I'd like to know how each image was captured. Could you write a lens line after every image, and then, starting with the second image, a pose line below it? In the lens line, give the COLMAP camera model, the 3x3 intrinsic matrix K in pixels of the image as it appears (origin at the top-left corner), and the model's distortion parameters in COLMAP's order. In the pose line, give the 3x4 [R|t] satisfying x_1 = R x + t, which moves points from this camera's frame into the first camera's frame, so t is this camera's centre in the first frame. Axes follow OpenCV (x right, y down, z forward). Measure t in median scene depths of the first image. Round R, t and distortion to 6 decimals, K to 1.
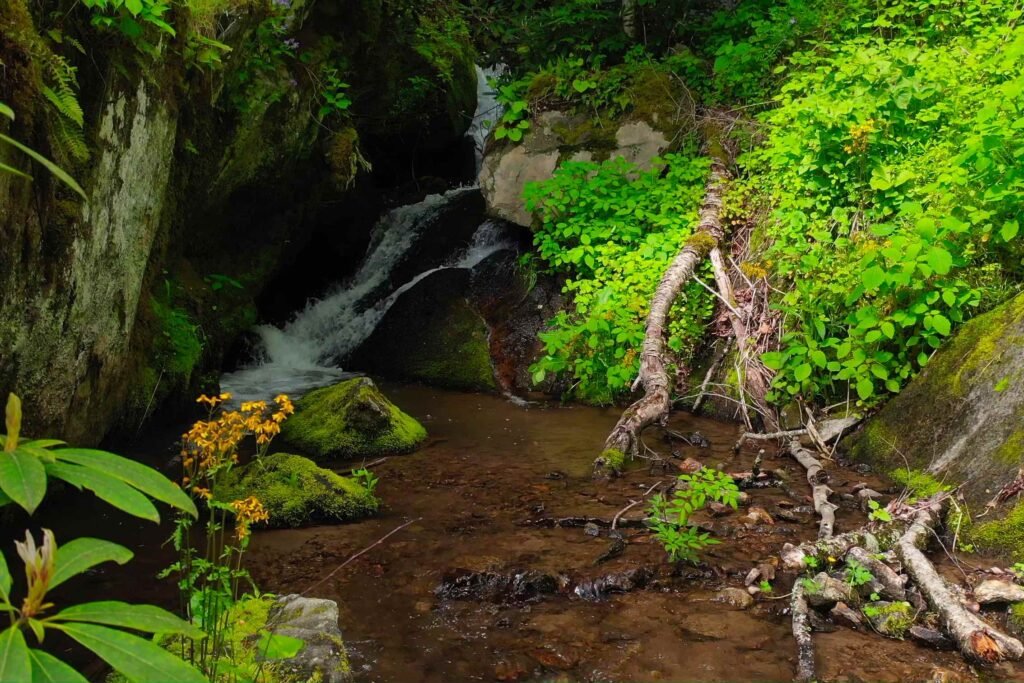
lens RADIAL K [[1004.2, 0, 510.9], [0, 1004.2, 320.5], [0, 0, 1]] dist [0.046035, 0.004550]
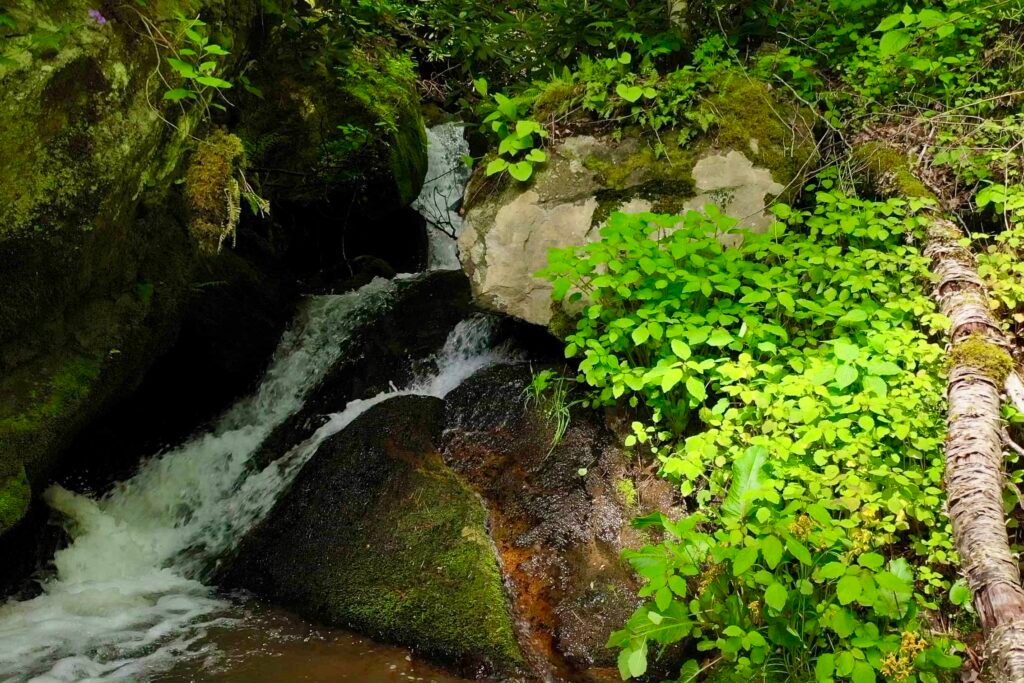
lens RADIAL K [[1004.2, 0, 510.9], [0, 1004.2, 320.5], [0, 0, 1]] dist [0.046035, 0.004550]
pose [[0.997219, 0.001680, 0.074505, -0.047008], [0.005751, 0.995029, -0.099420, -0.038303], [-0.074302, 0.099572, 0.992252, 0.422371]]
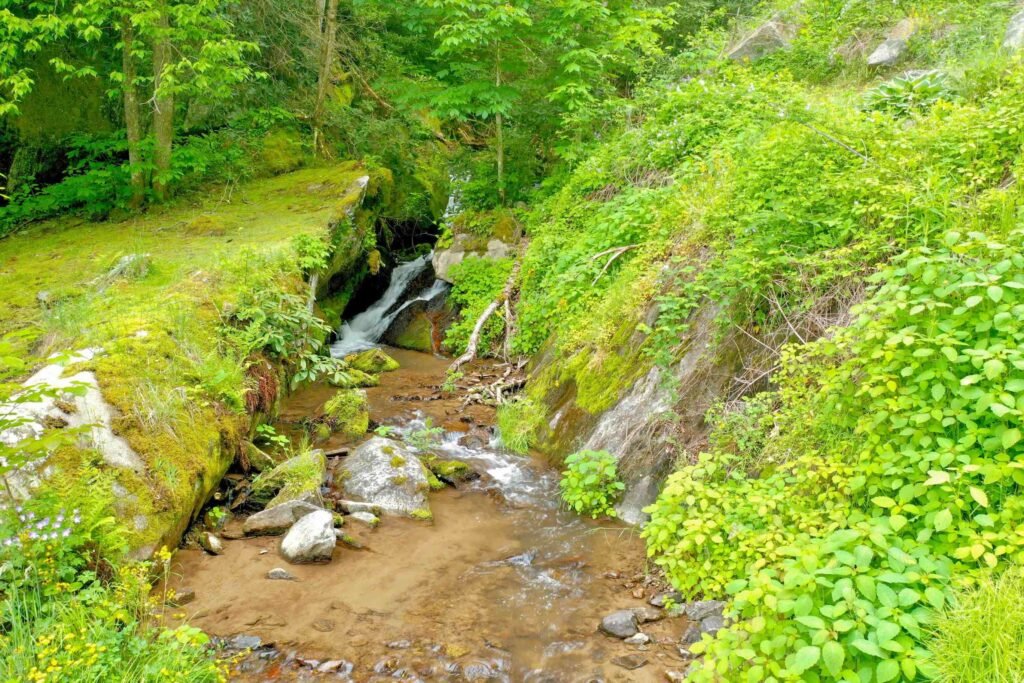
lens RADIAL K [[1004.2, 0, 510.9], [0, 1004.2, 320.5], [0, 0, 1]] dist [0.046035, 0.004550]
pose [[0.998508, -0.003968, -0.054463, 0.288815], [0.006171, 0.999166, 0.040353, -0.100598], [0.054258, -0.040629, 0.997700, -1.388165]]
